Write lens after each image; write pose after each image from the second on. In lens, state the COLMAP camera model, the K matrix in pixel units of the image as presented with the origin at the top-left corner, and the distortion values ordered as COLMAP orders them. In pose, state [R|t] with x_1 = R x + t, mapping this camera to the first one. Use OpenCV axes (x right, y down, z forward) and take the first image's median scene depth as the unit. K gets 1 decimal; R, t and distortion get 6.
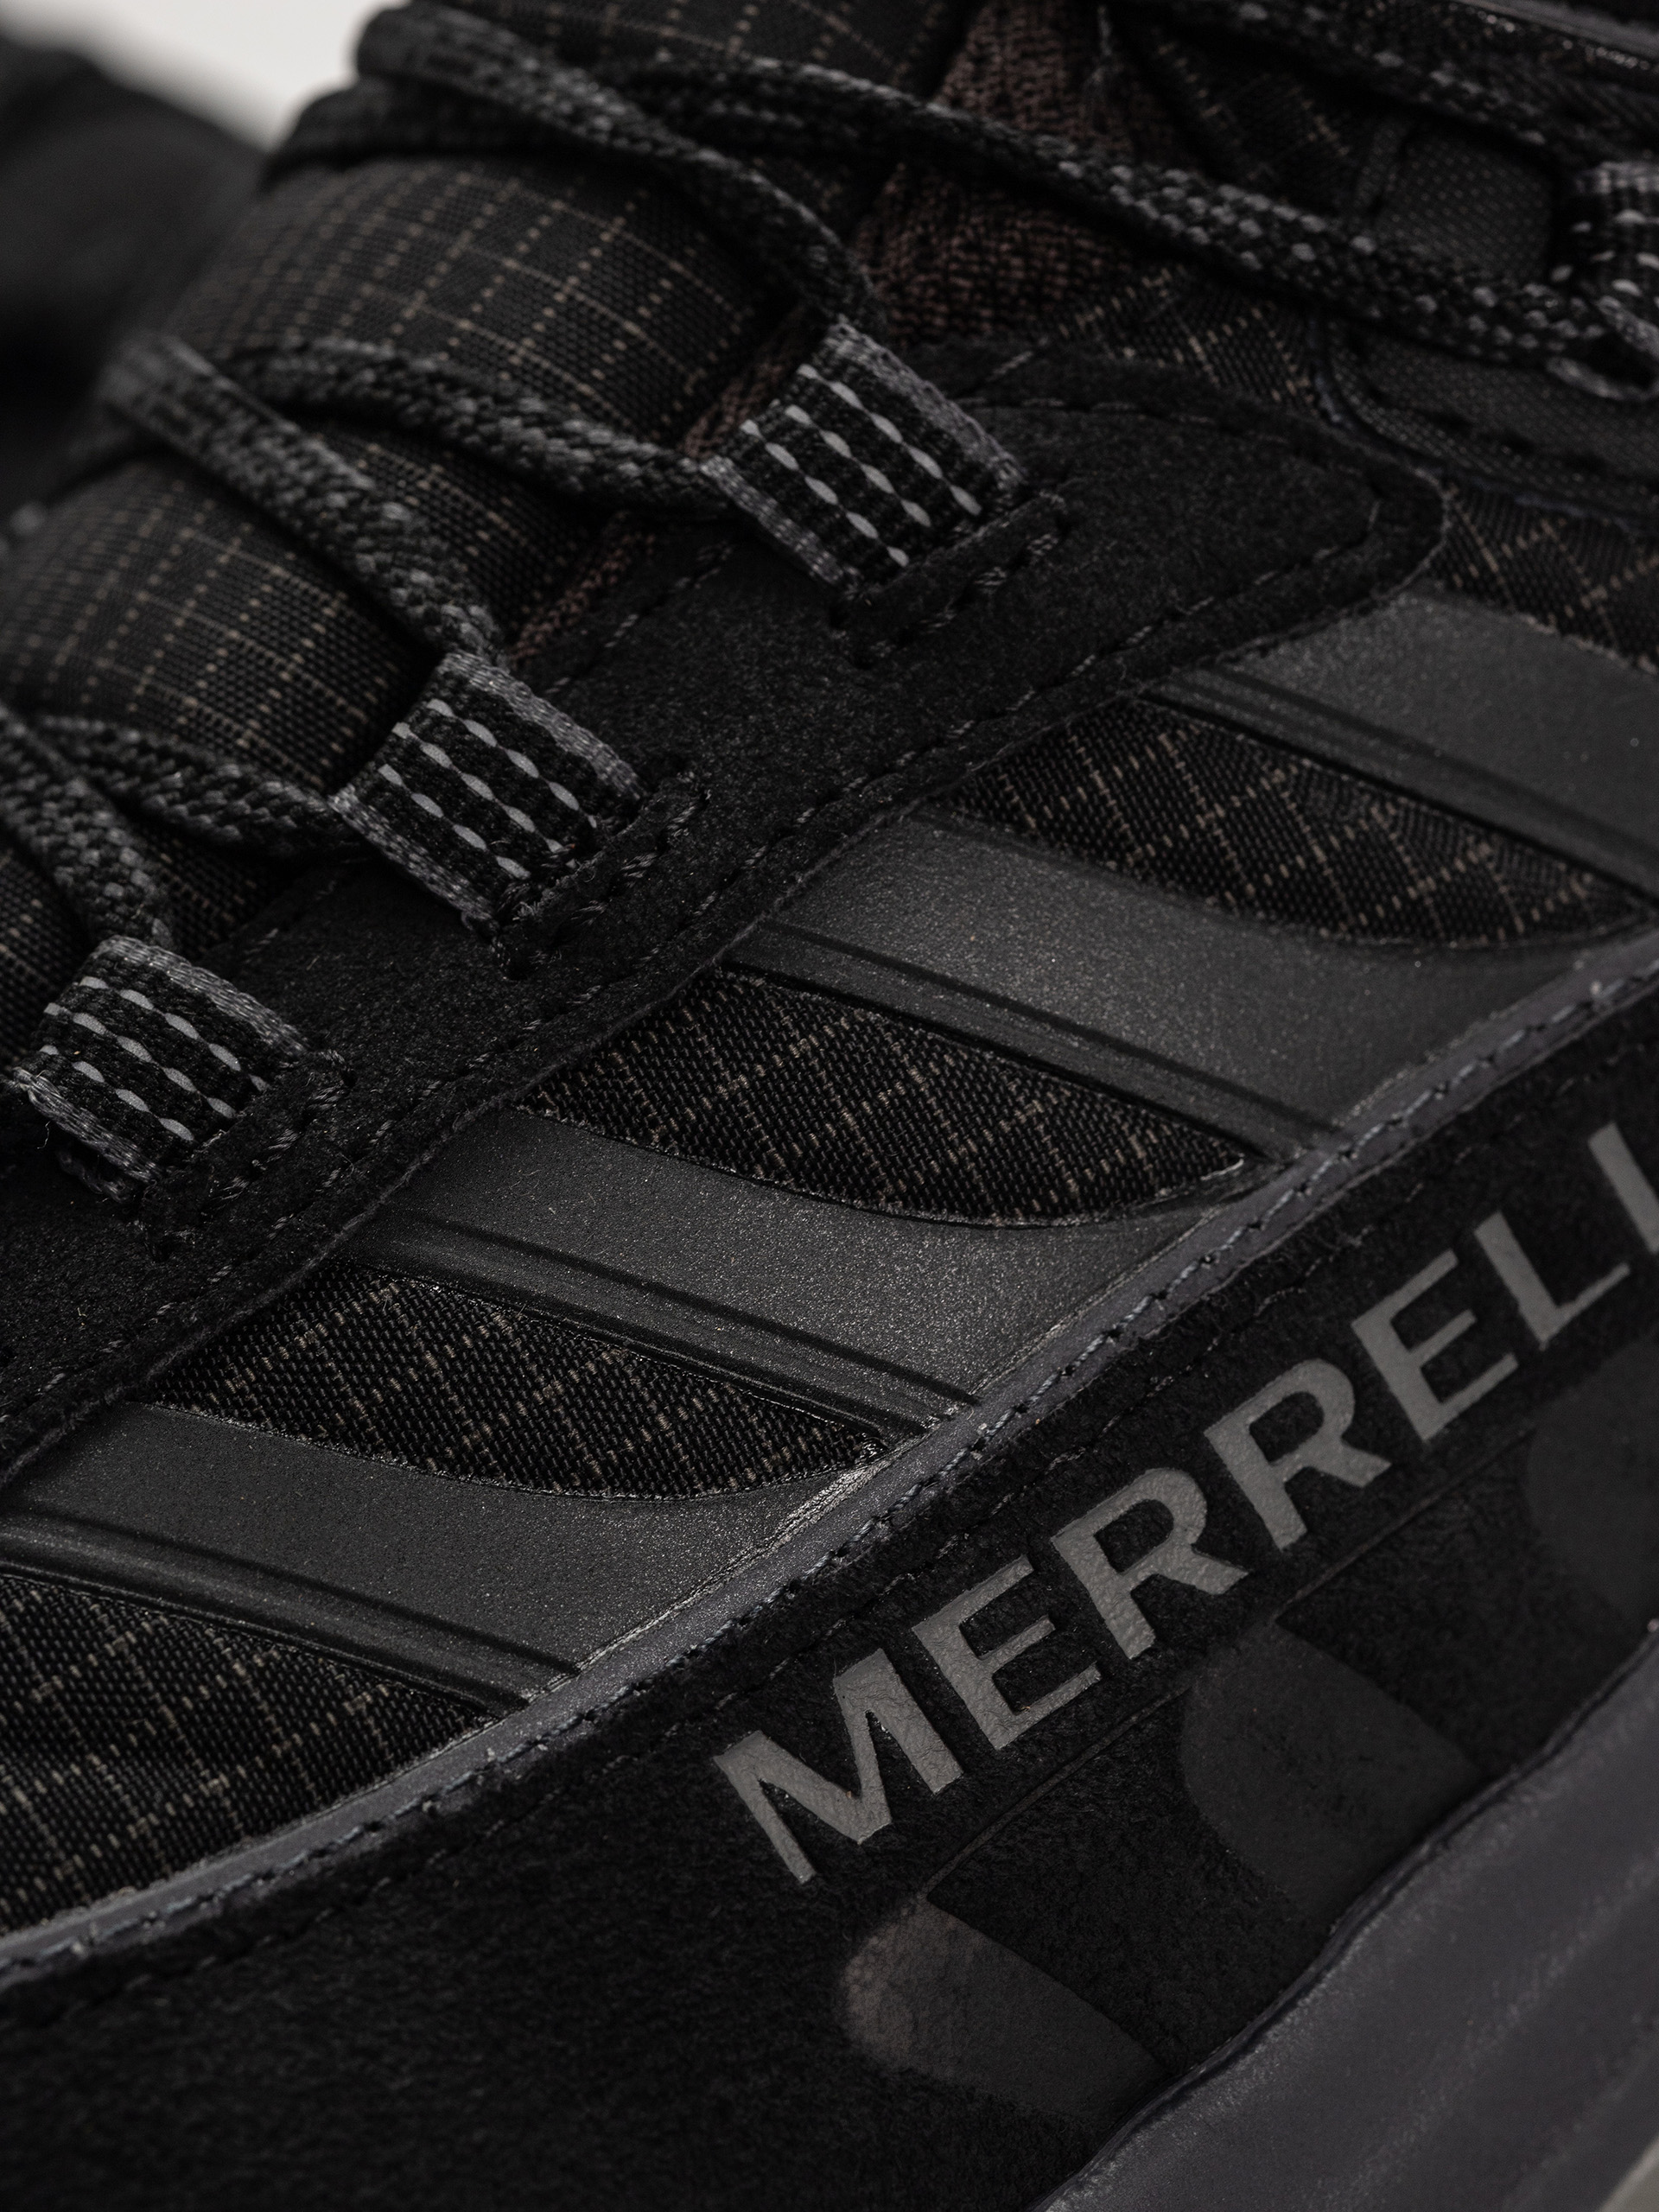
lens RADIAL K [[6633.9, 0, 829.5], [0, 6633.9, 1106.0], [0, 0, 1]] dist [0.069148, -1.625654]
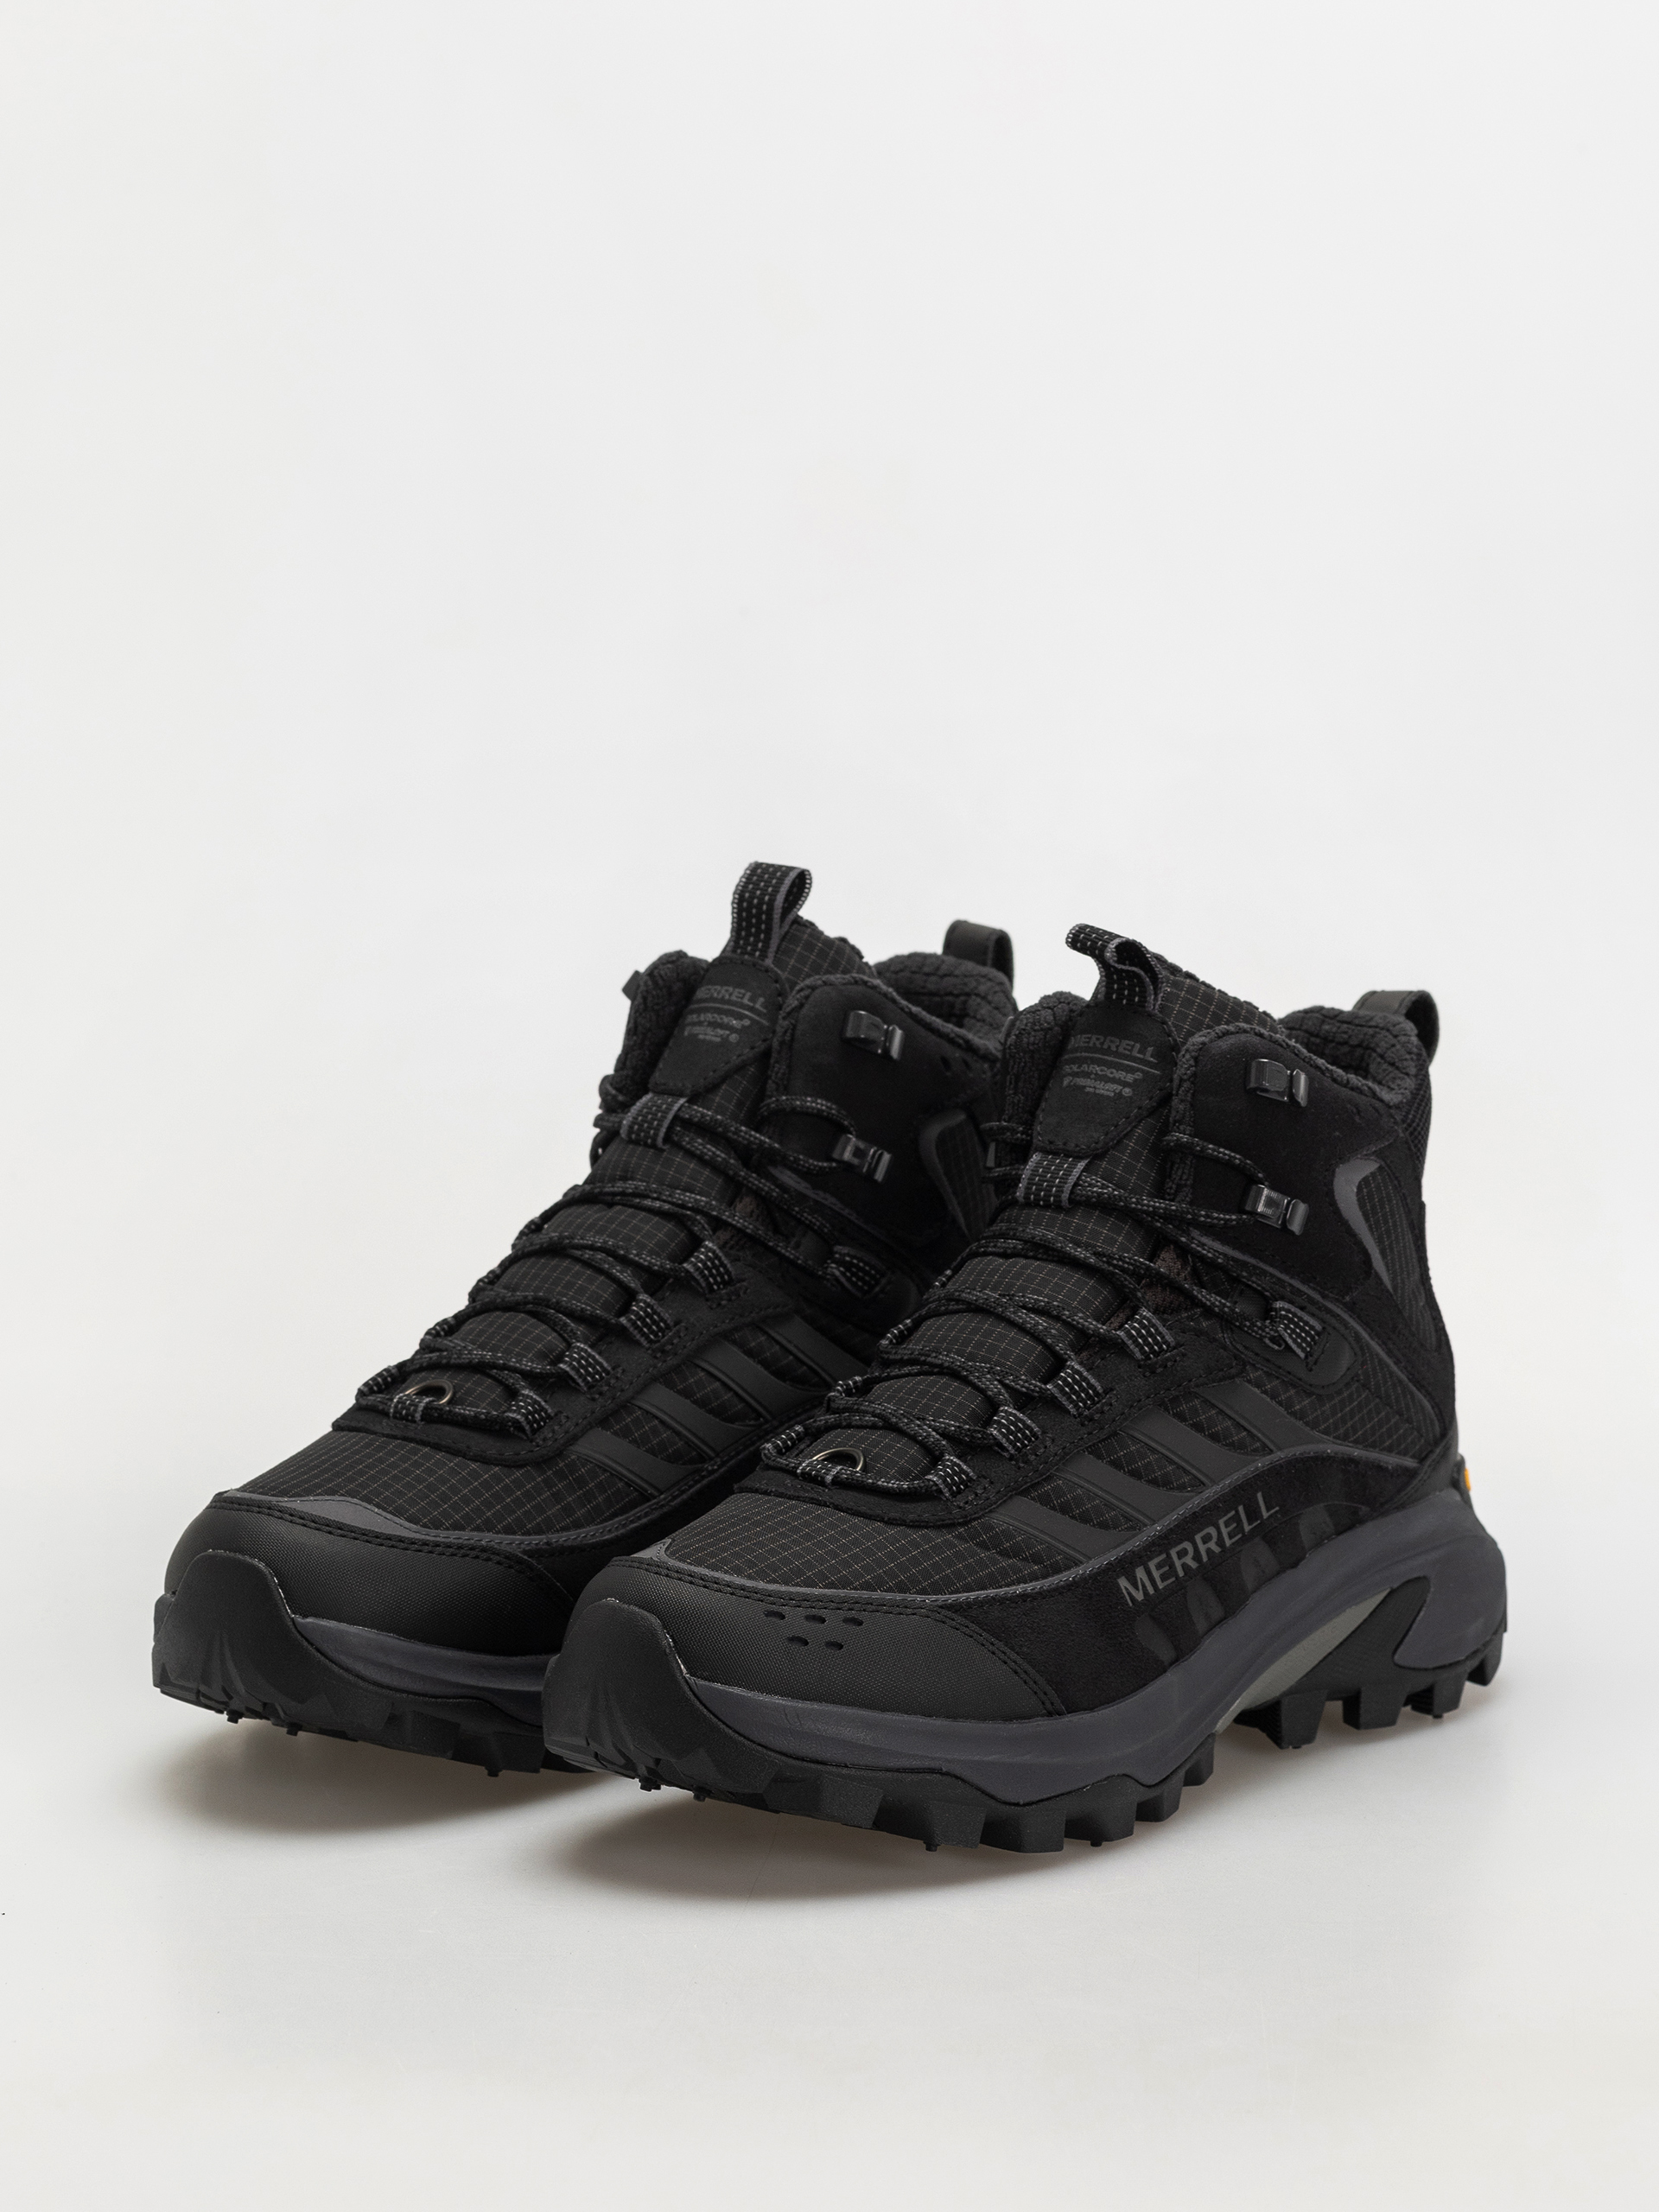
lens RADIAL K [[6633.9, 0, 829.5], [0, 6633.9, 1106.0], [0, 0, 1]] dist [0.069148, -1.625654]
pose [[0.917194, 0.171560, 0.359615, -2.054536], [-0.106257, 0.975186, -0.194221, 0.734785], [-0.384012, 0.139927, 0.912664, -3.518600]]
